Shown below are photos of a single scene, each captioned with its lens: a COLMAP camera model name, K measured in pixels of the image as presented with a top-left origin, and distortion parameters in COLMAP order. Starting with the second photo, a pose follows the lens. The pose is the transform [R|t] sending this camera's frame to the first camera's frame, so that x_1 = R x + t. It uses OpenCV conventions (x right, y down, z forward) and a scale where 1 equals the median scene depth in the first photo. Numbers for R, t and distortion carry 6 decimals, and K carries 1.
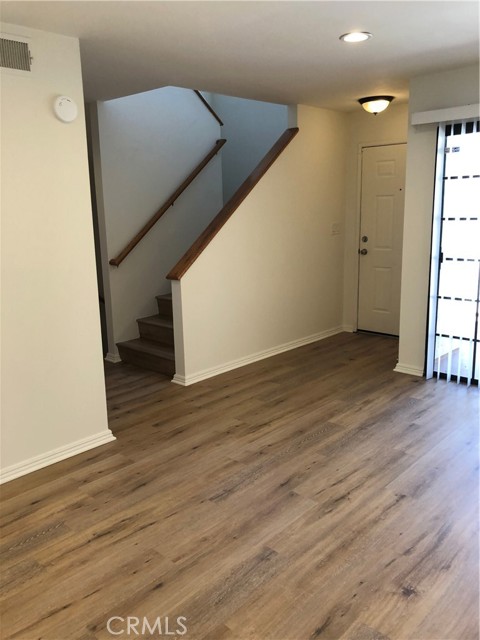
lens RADIAL K [[526.3, 0, 240.0], [0, 526.3, 320.0], [0, 0, 1]] dist [0.009468, -0.003735]
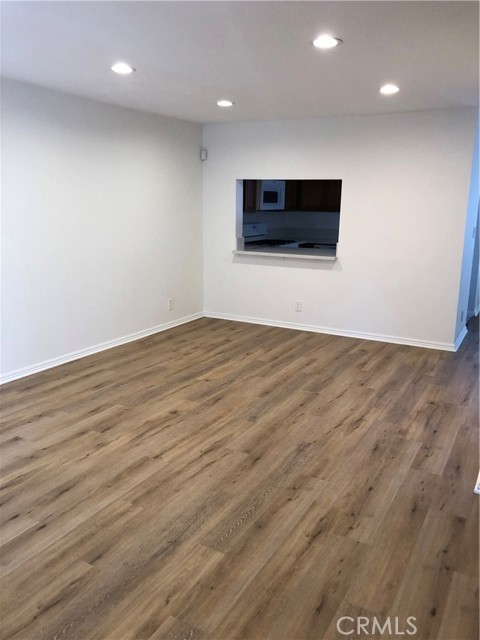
lens RADIAL K [[526.3, 0, 240.0], [0, 526.3, 320.0], [0, 0, 1]] dist [0.009468, -0.003735]
pose [[-0.973371, 0.062798, -0.220465, 0.354092], [-0.037472, 0.905220, 0.423289, -0.438457], [0.226151, 0.420278, -0.878762, 1.884772]]
